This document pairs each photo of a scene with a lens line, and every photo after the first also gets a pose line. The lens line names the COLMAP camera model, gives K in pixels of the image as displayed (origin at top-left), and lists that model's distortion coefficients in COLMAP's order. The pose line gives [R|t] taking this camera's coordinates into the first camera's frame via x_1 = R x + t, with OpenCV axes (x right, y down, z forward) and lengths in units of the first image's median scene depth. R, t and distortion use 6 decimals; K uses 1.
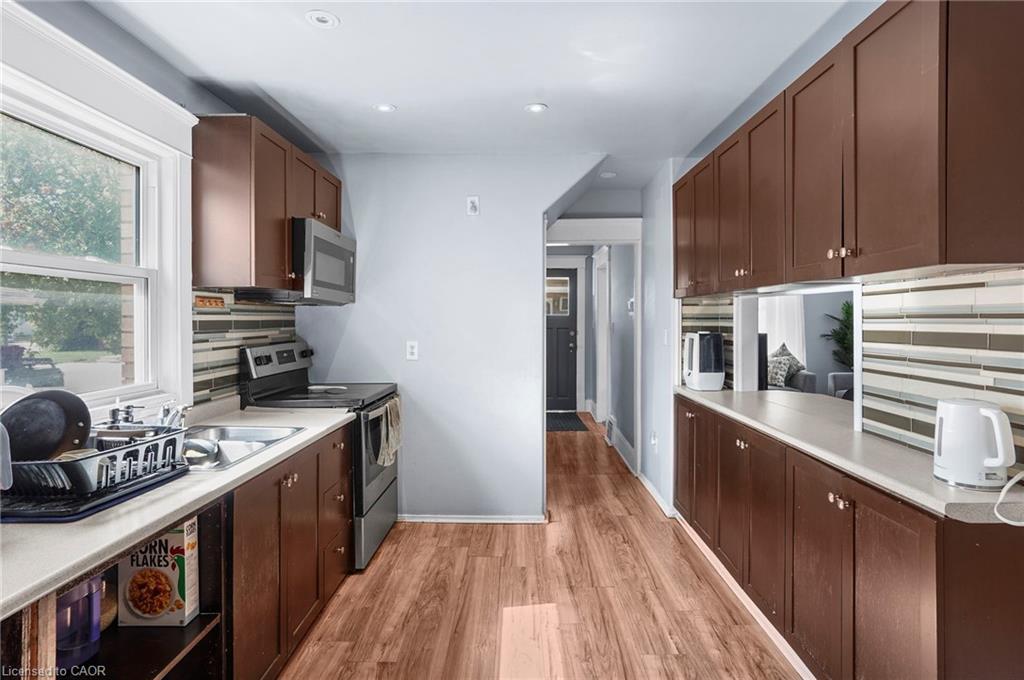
lens RADIAL K [[537.0, 0, 506.5], [0, 537.0, 325.0], [0, 0, 1]] dist [-0.047447, 0.038360]
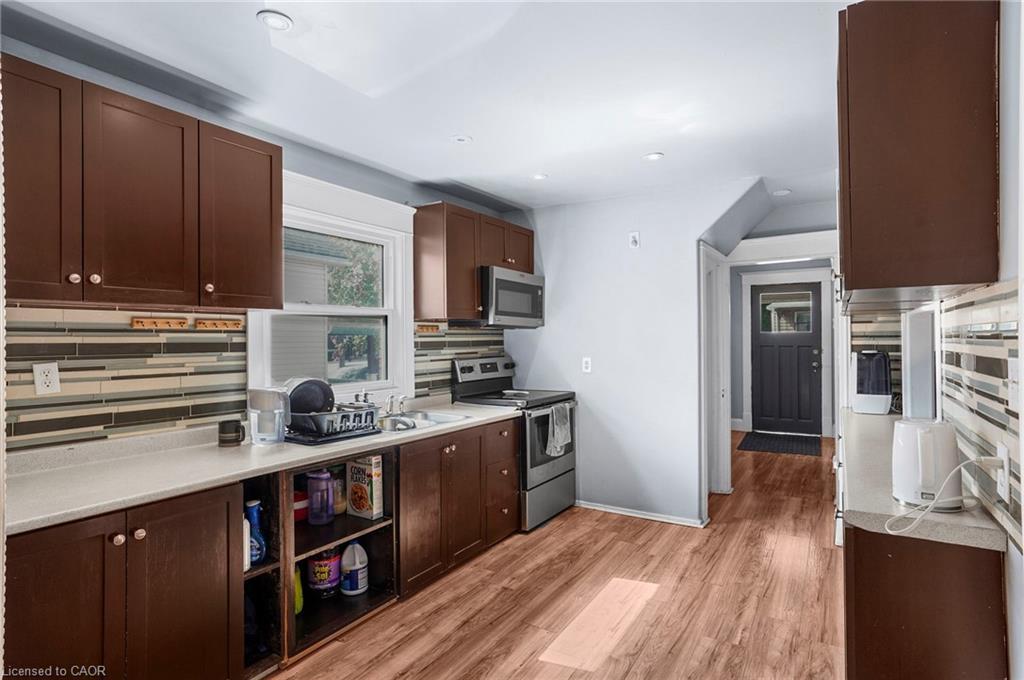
lens RADIAL K [[521.9, 0, 504.5], [0, 521.9, 338.7], [0, 0, 1]] dist [-0.055291, 0.038078]
pose [[0.853614, -0.006280, -0.520868, 0.350315], [0.002589, 0.999966, -0.007814, -0.003869], [0.520899, 0.005322, 0.853602, -0.119379]]
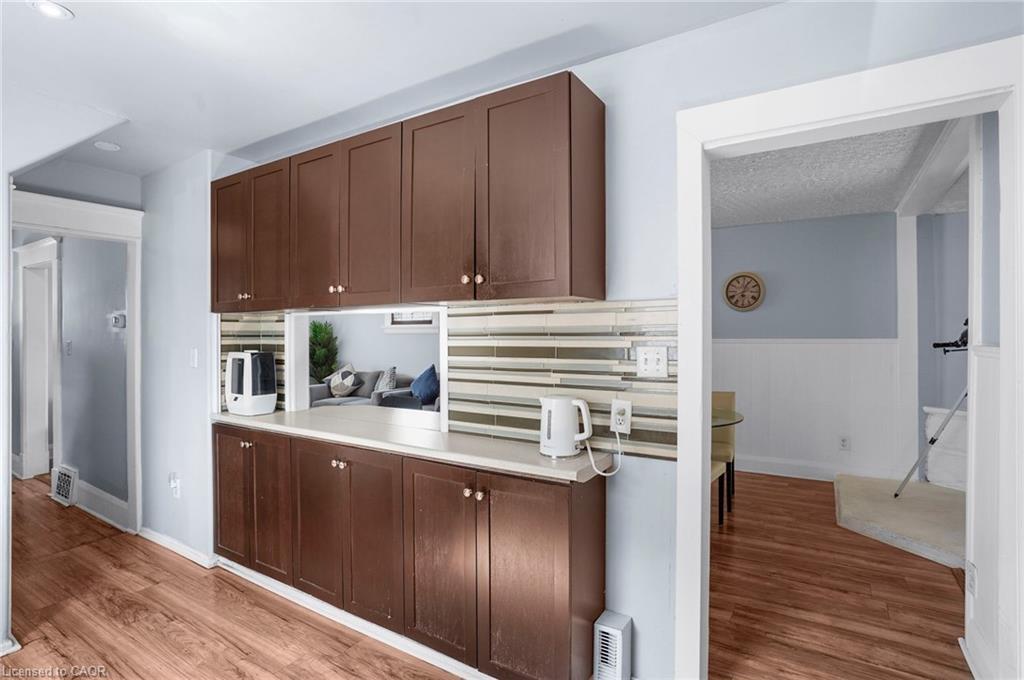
lens RADIAL K [[521.9, 0, 504.5], [0, 521.9, 338.7], [0, 0, 1]] dist [-0.055291, 0.038078]
pose [[0.529978, -0.002470, 0.848008, -0.178081], [0.009108, 0.999955, -0.002780, -0.001613], [-0.847963, 0.009196, 0.529976, 0.200308]]
